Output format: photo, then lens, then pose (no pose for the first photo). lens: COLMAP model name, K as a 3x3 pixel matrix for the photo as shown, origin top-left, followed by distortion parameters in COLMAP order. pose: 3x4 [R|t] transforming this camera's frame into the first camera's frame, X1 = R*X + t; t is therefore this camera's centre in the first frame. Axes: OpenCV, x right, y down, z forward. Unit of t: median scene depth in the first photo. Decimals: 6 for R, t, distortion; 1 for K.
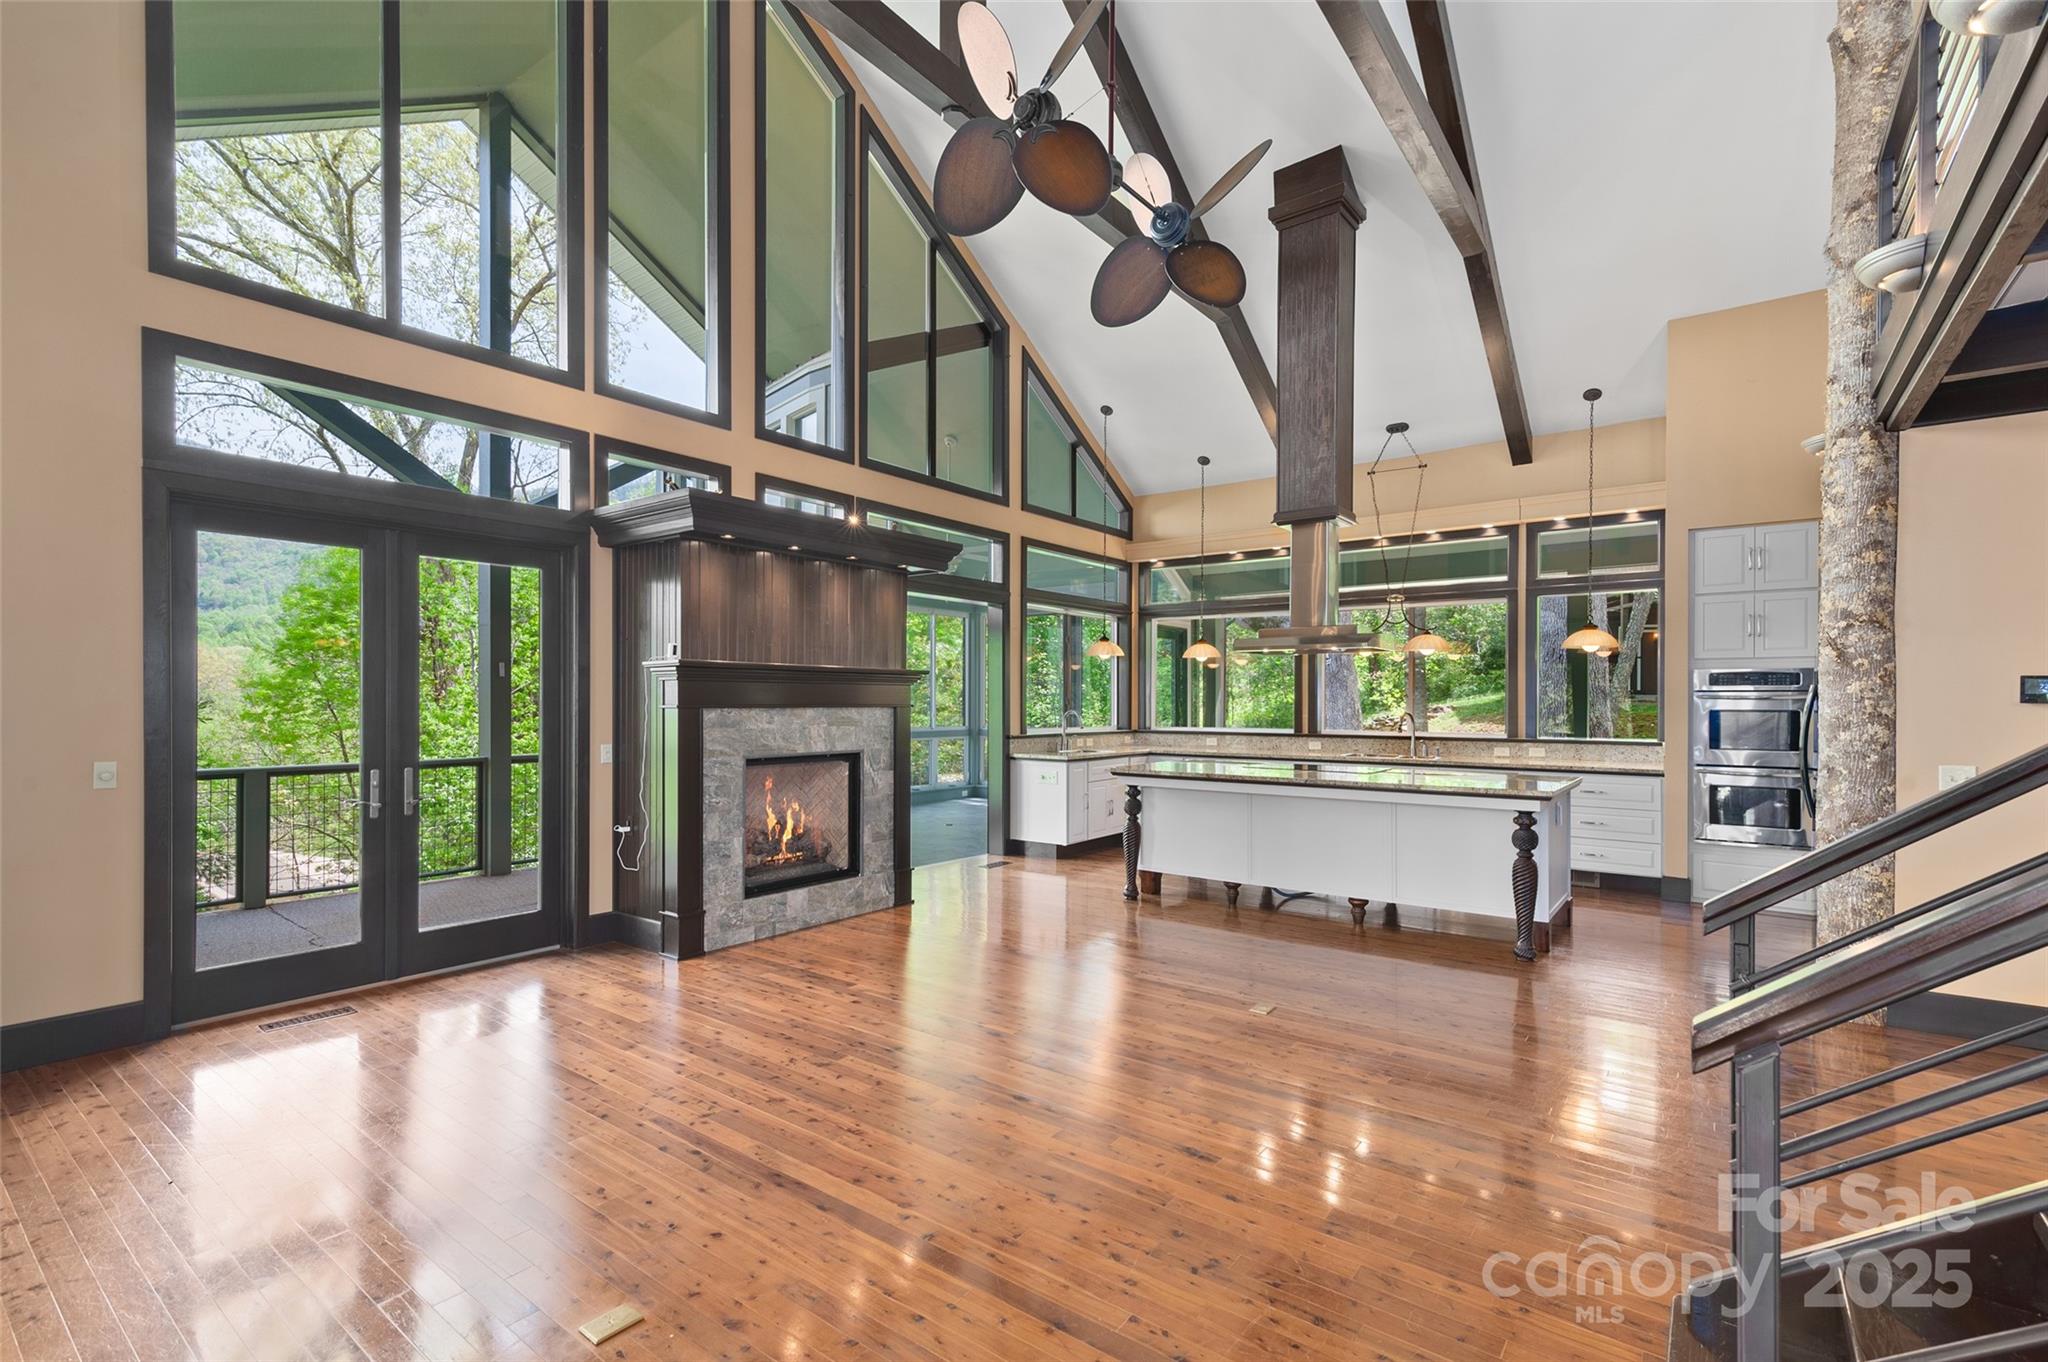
lens RADIAL K [[922.7, 0, 1032.9], [0, 922.7, 704.9], [0, 0, 1]] dist [0.003530, 0.000134]
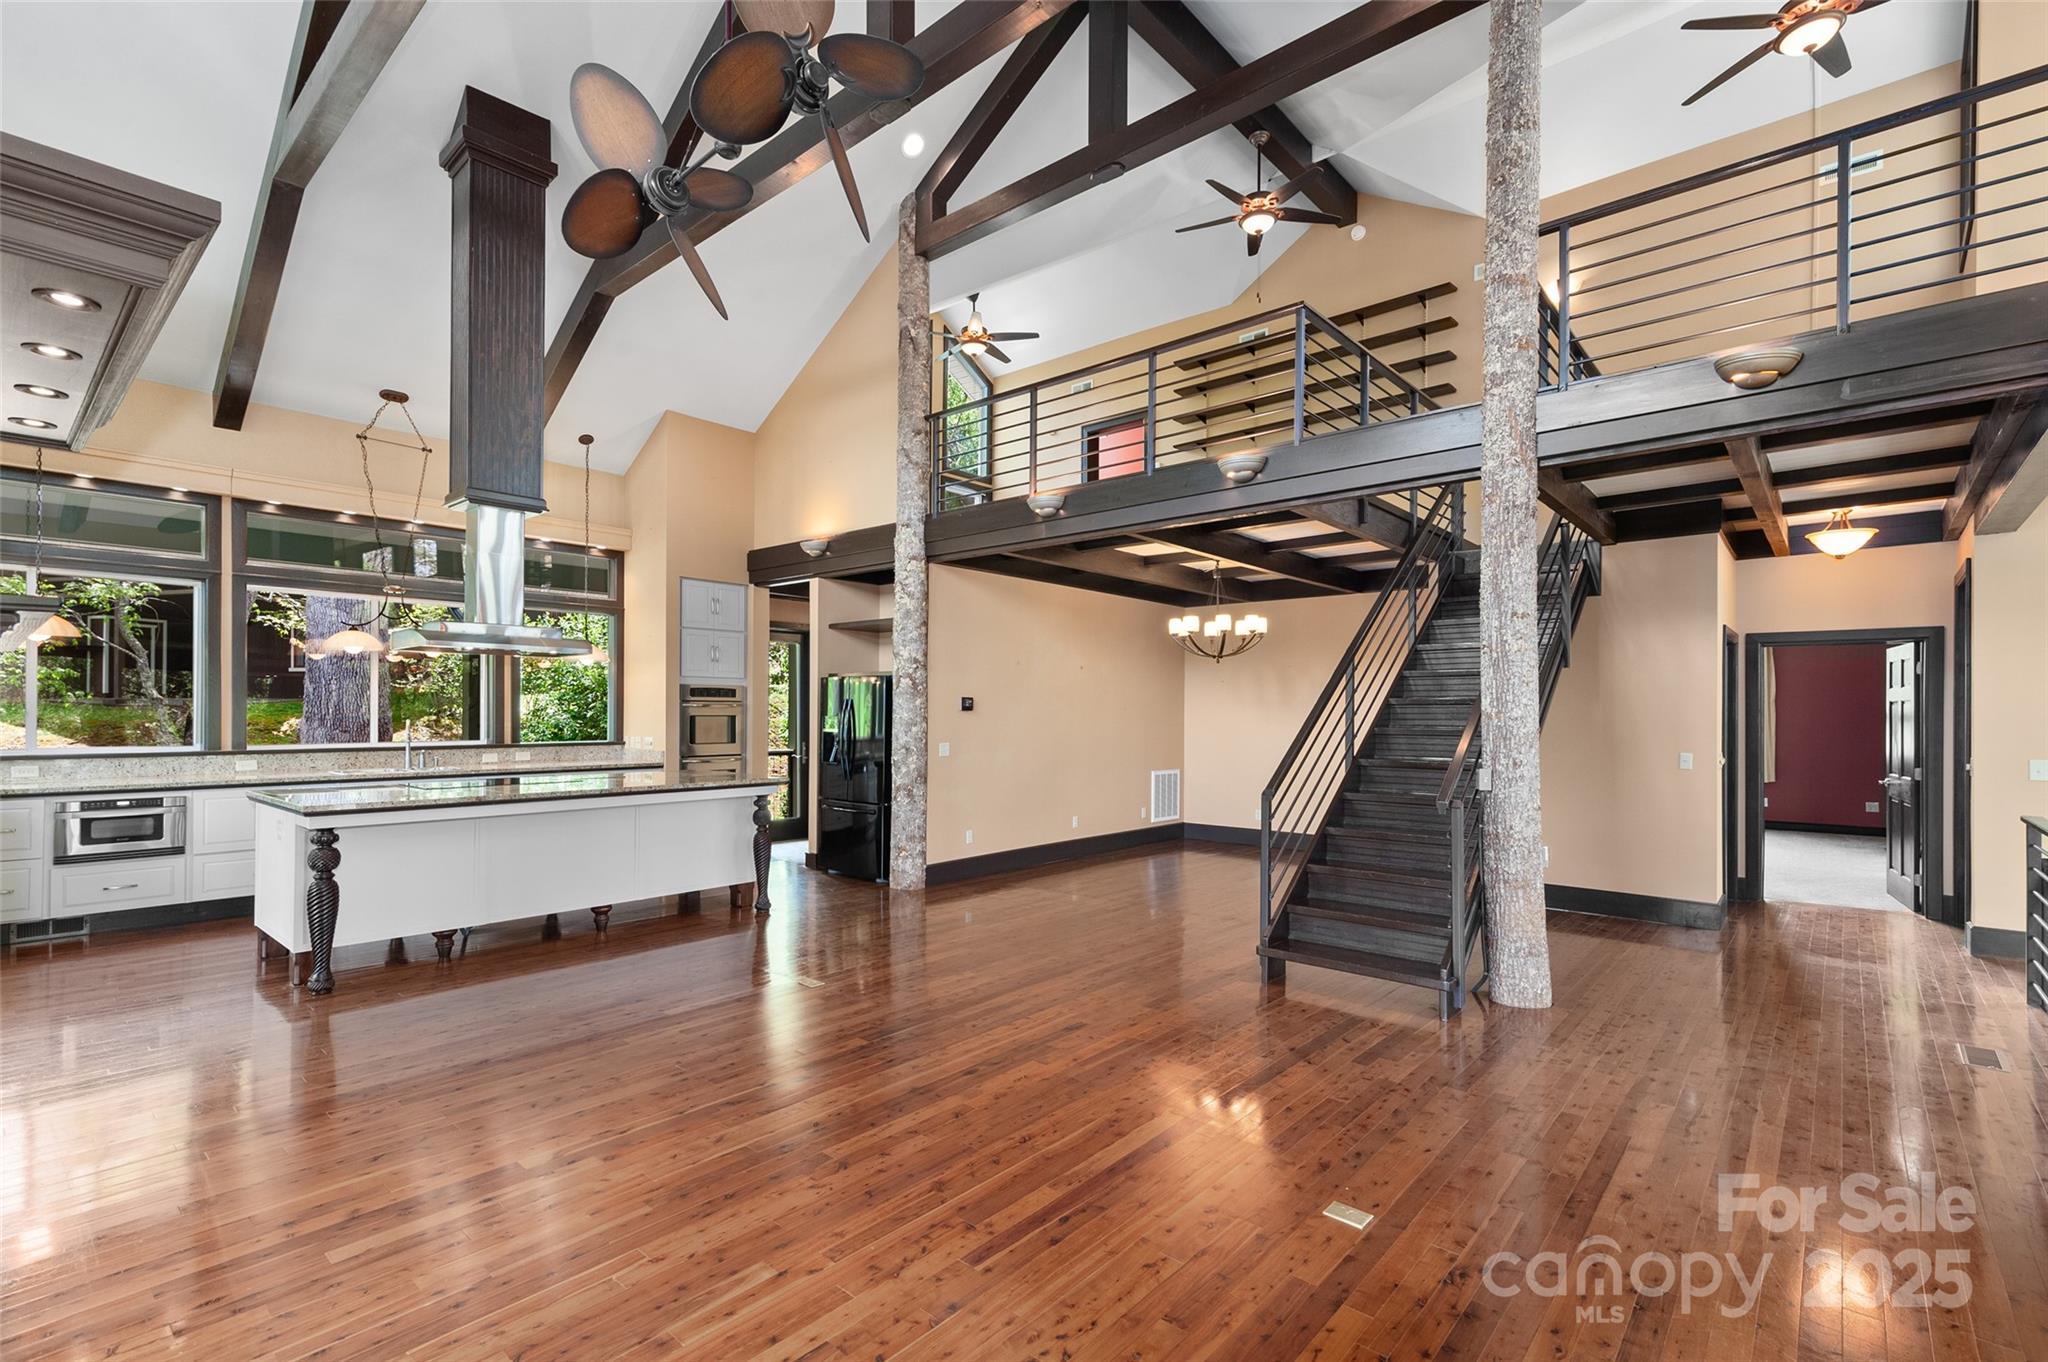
lens RADIAL K [[923.2, 0, 1018.5], [0, 923.2, 693.0], [0, 0, 1]] dist [0.017625, 0.000010]
pose [[0.083197, 0.017170, 0.996385, -0.649542], [-0.000784, 0.999852, -0.017165, -0.004136], [-0.996533, 0.000647, 0.083198, 0.495693]]
